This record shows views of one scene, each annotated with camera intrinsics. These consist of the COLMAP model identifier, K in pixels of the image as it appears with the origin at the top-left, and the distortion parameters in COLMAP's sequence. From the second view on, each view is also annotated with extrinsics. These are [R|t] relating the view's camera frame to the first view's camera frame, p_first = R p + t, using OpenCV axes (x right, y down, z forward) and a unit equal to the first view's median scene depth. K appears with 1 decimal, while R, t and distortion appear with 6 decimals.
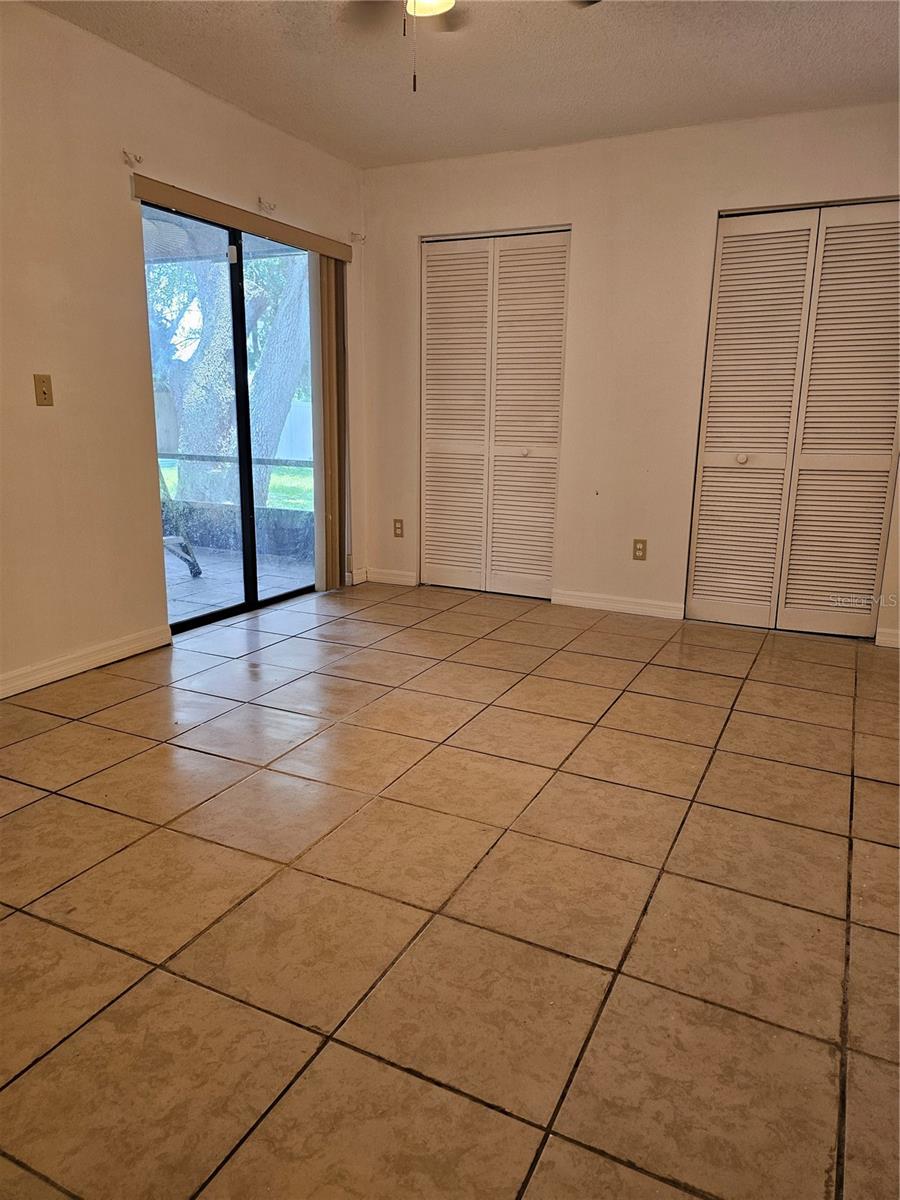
lens RADIAL K [[808.7, 0, 452.0], [0, 808.7, 591.4], [0, 0, 1]] dist [0.073115, -0.067120]
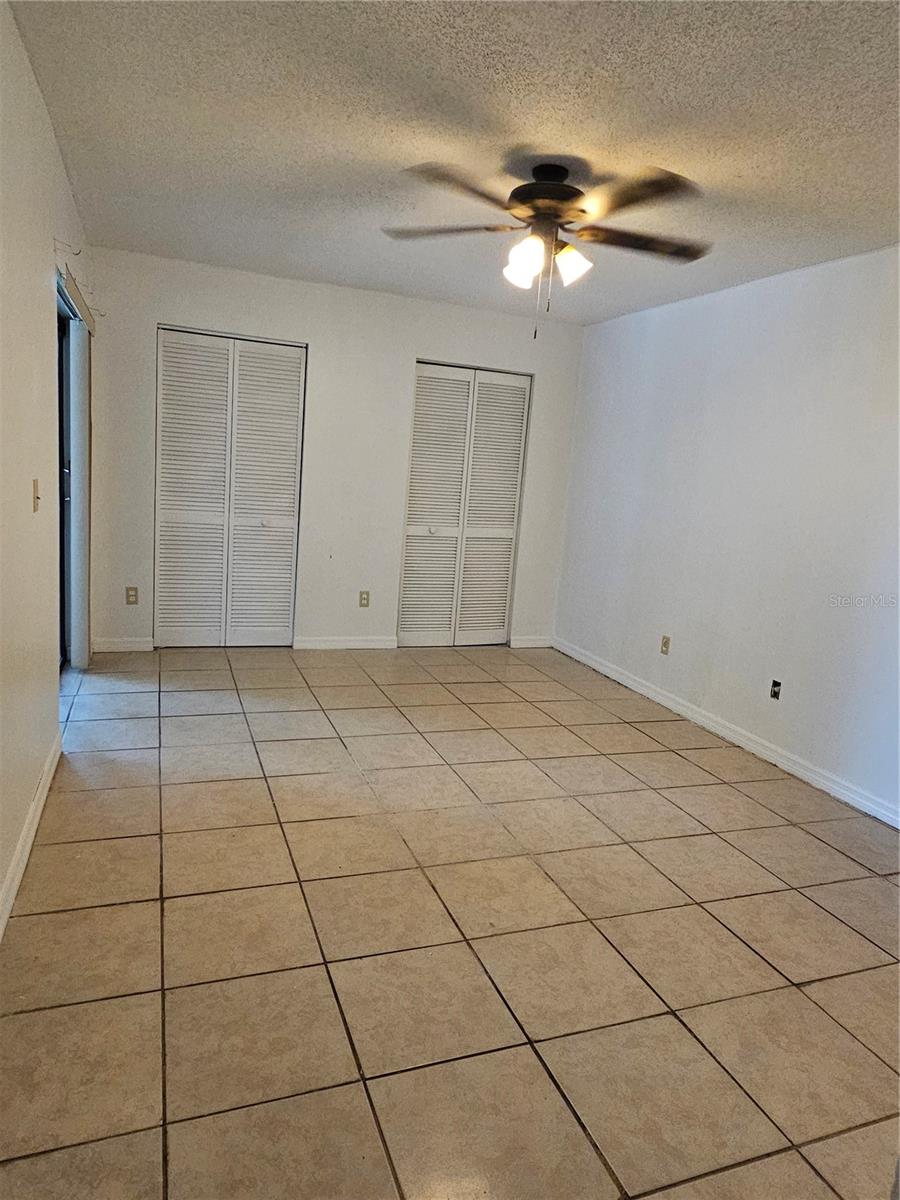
lens RADIAL K [[769.9, 0, 445.5], [0, 769.9, 596.7], [0, 0, 1]] dist [0.002178, -0.000164]
pose [[0.682680, -0.088384, 0.725352, -0.694295], [0.093916, 0.995038, 0.032854, -0.101065], [-0.724657, 0.045694, 0.687593, 0.076335]]
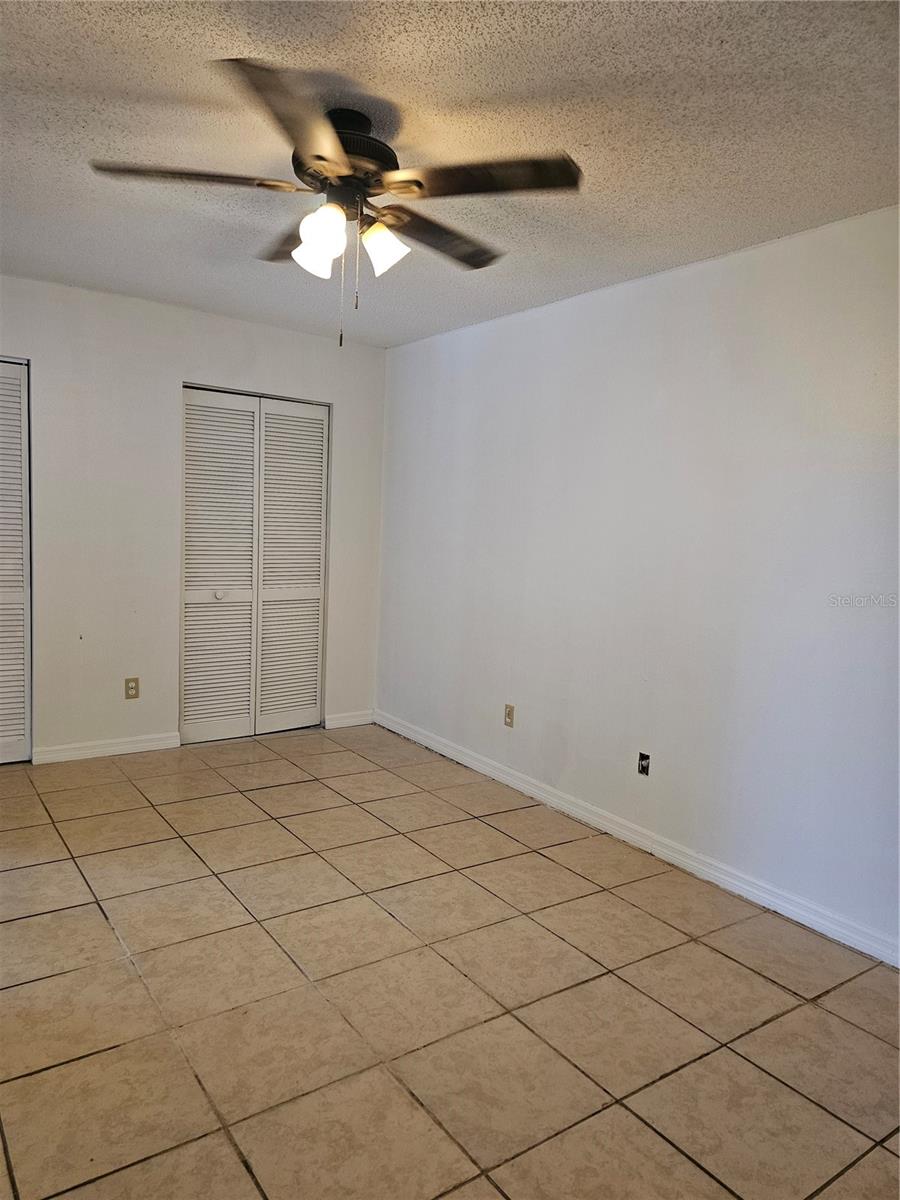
lens RADIAL K [[811.0, 0, 448.6], [0, 811.0, 613.1], [0, 0, 1]] dist [0.072134, -0.065770]
pose [[0.474672, -0.095318, 0.874986, -0.560267], [0.153624, 0.987831, 0.024271, -0.131225], [-0.866652, 0.122898, 0.483539, 0.195180]]
